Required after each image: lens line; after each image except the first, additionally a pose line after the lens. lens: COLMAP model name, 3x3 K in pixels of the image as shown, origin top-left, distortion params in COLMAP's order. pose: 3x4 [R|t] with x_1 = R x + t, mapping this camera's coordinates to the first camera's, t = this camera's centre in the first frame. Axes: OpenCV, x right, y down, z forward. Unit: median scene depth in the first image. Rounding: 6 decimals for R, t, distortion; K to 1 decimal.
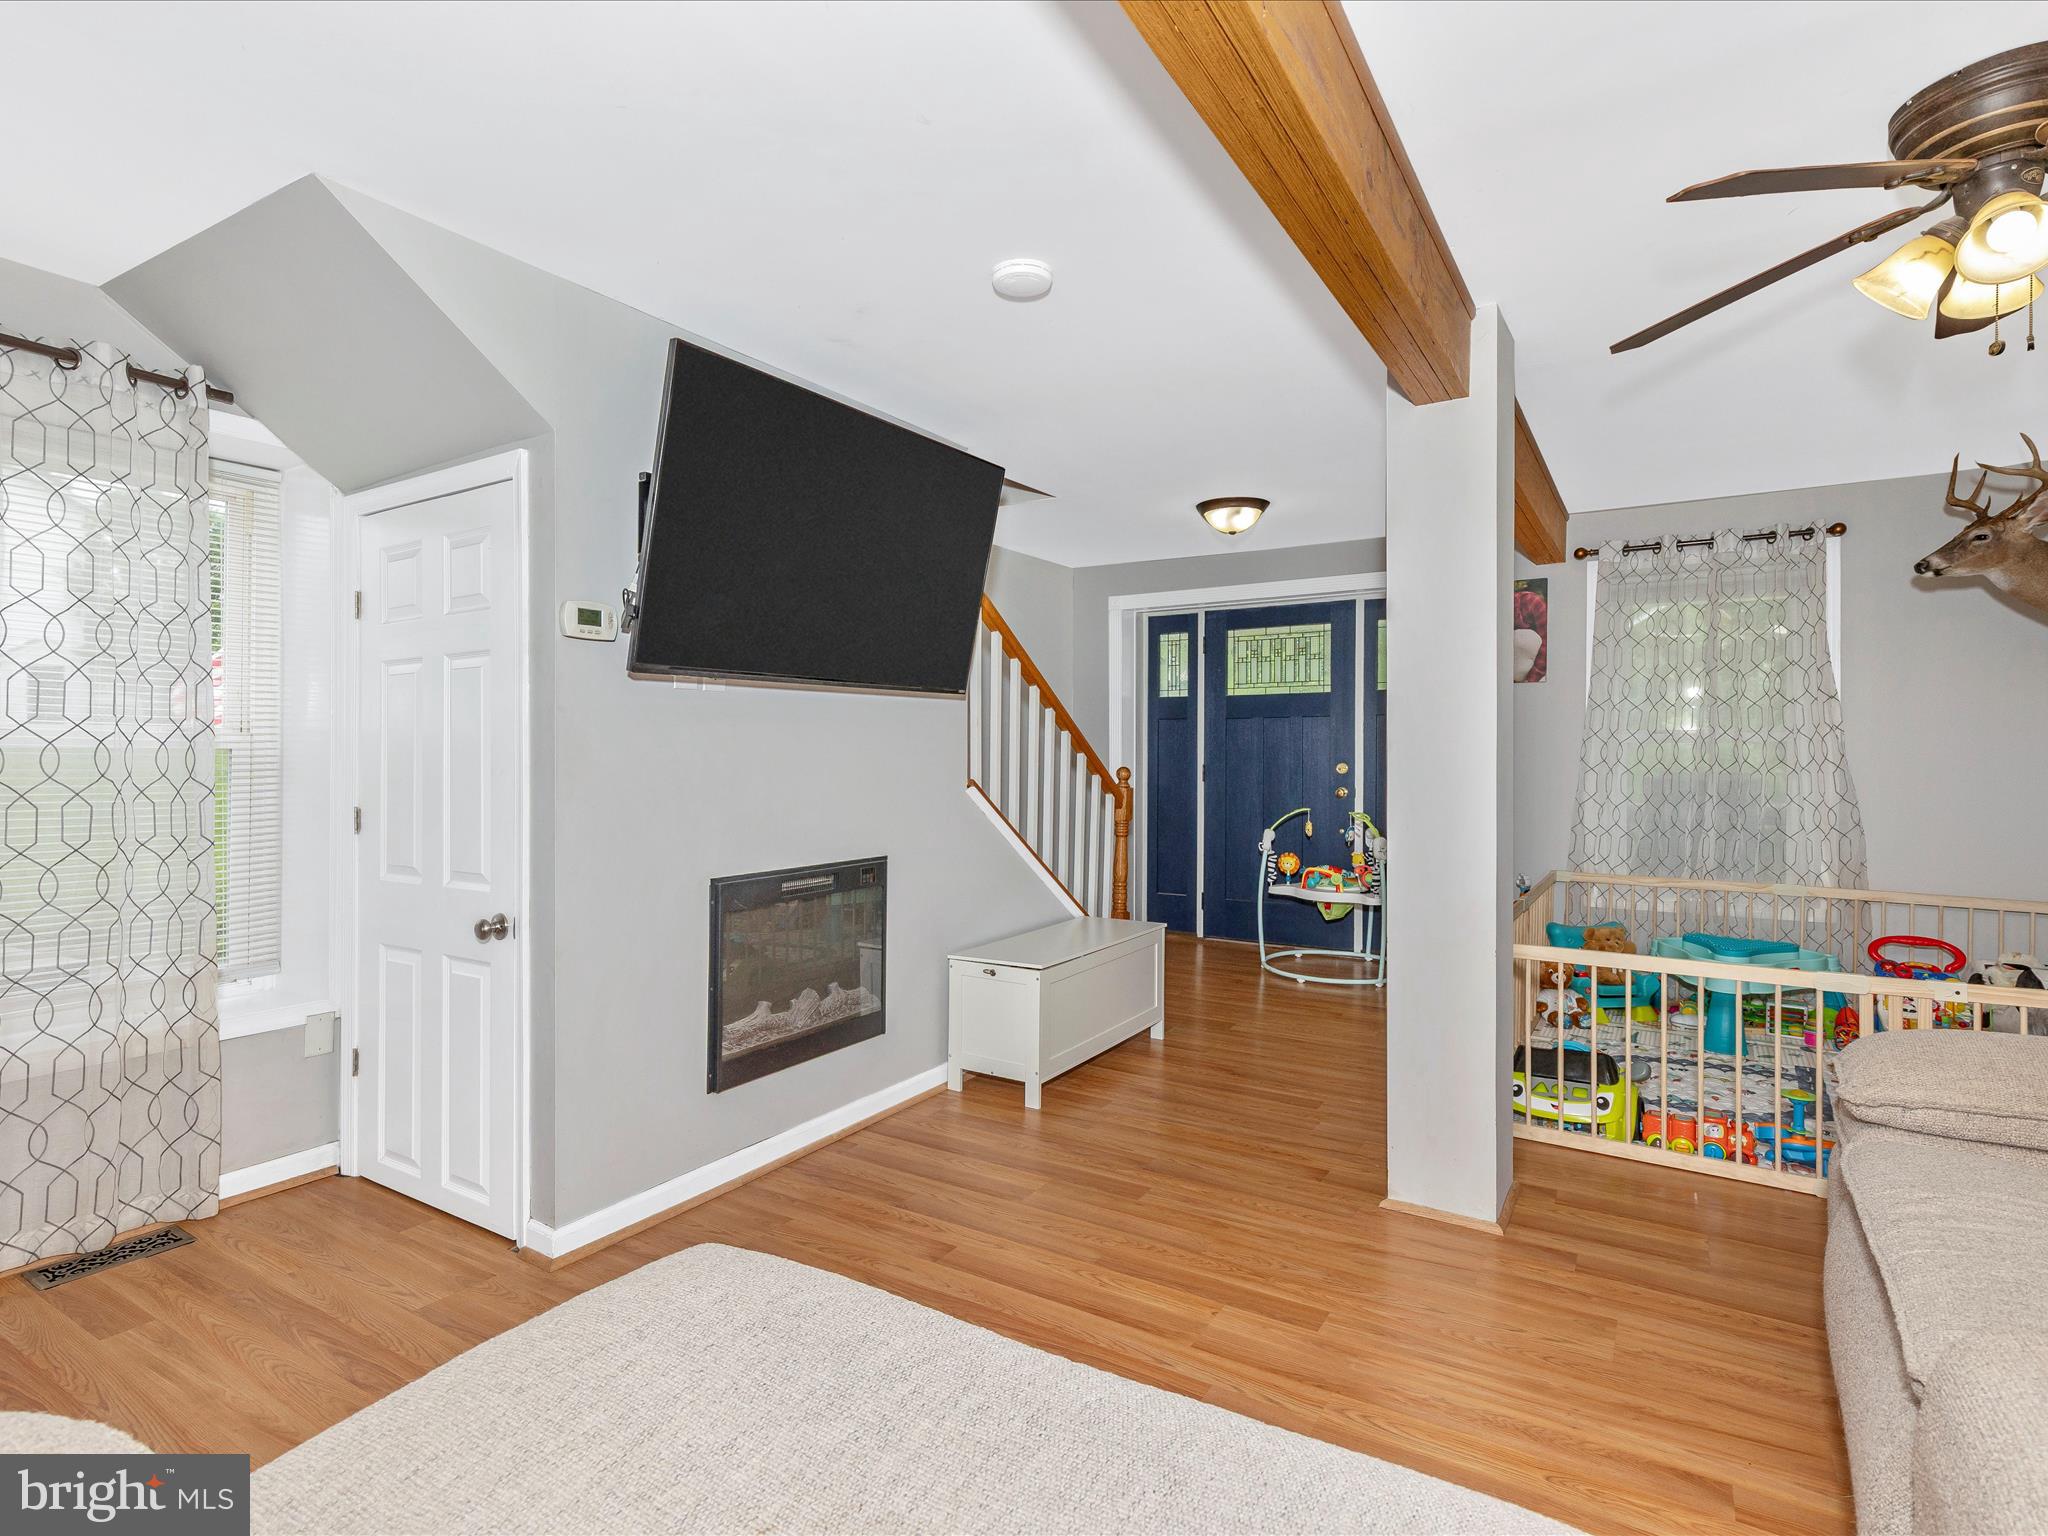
lens RADIAL K [[1040.6, 0, 997.5], [0, 1040.6, 741.4], [0, 0, 1]] dist [0.012130, -0.000526]
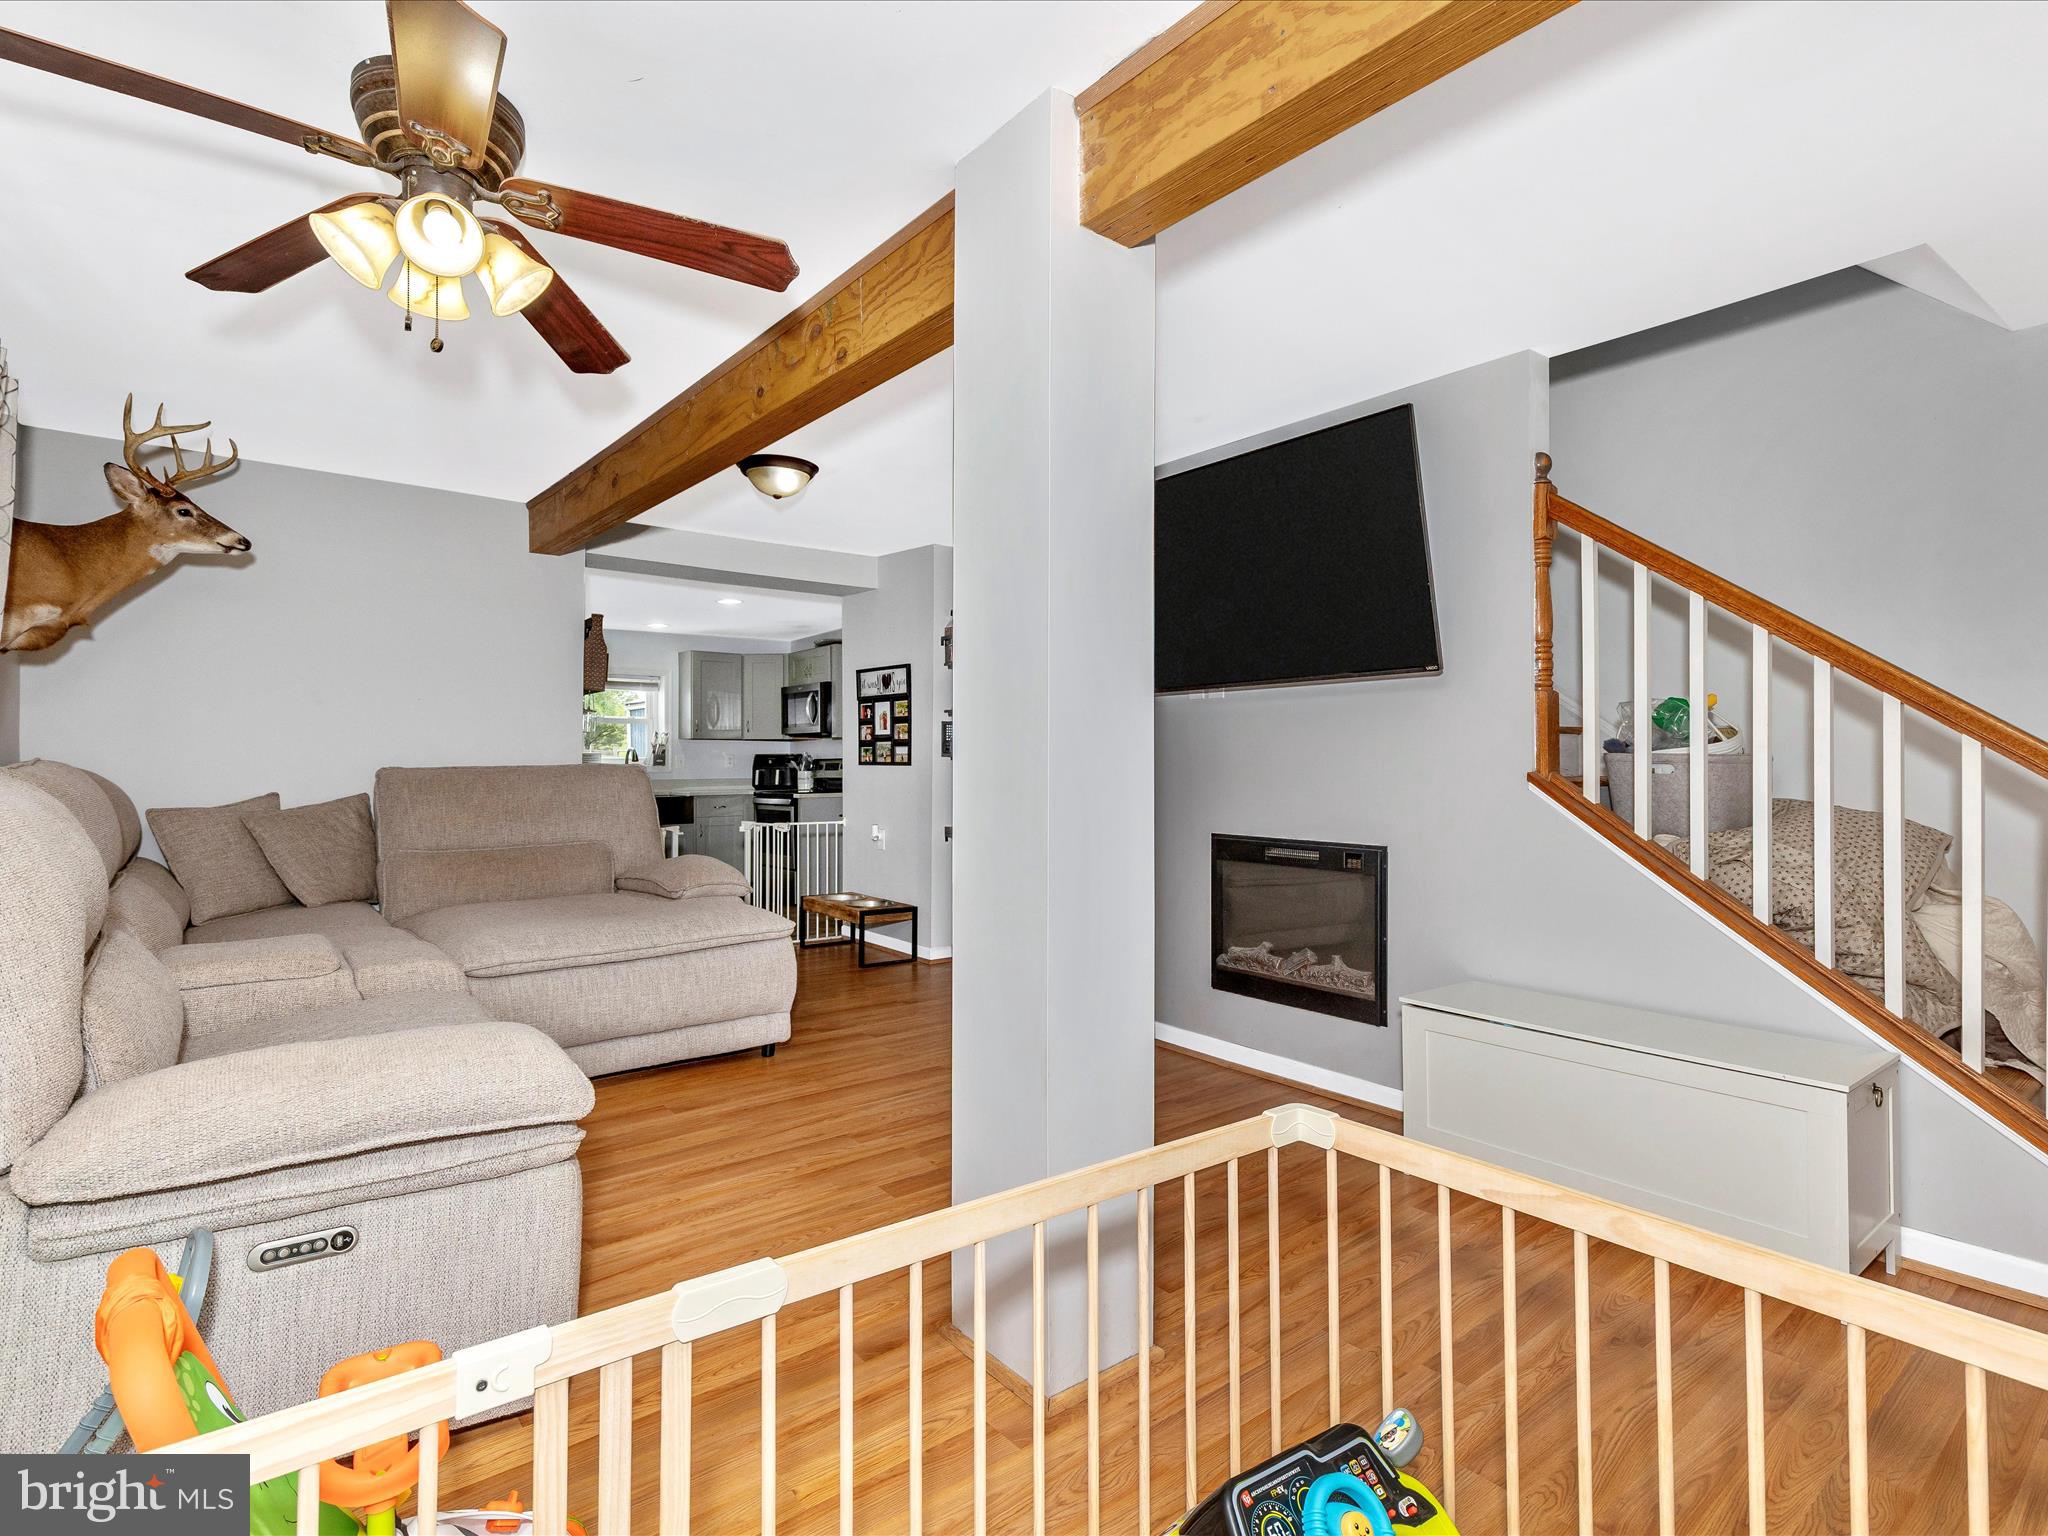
lens RADIAL K [[1058.1, 0, 1024.0], [0, 1058.1, 768.0], [0, 0, 1]] dist [0.037806, -0.000177]
pose [[-0.324428, 0.015875, -0.945777, 0.870801], [0.011242, 0.999853, 0.012926, 0.019891], [0.945844, -0.006439, -0.324559, 0.941667]]
